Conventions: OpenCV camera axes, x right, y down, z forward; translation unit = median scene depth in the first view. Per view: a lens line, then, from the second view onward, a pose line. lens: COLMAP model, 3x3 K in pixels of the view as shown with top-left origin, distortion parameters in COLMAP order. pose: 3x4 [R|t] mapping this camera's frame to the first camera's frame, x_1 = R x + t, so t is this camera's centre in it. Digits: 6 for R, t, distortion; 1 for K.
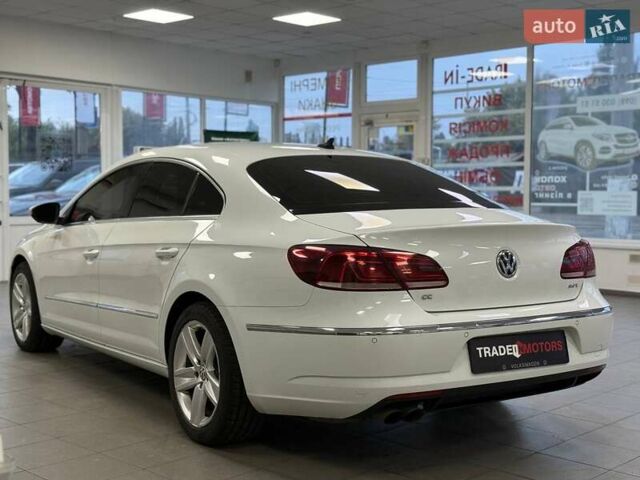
lens RADIAL K [[876.2, 0, 321.8], [0, 876.2, 237.0], [0, 0, 1]] dist [0.167006, -0.006367]
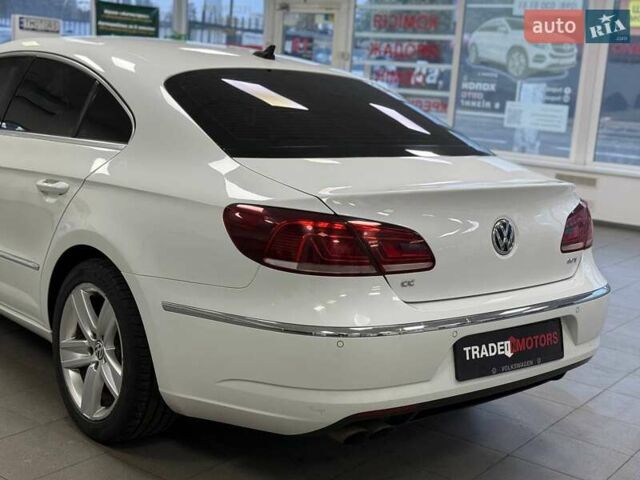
lens RADIAL K [[876.2, 0, 321.8], [0, 876.2, 237.0], [0, 0, 1]] dist [0.167006, -0.006367]
pose [[0.991320, 0.039838, 0.125292, -0.043683], [-0.056323, 0.989793, 0.130913, -0.057685], [-0.118797, -0.136834, 0.983445, 0.229522]]
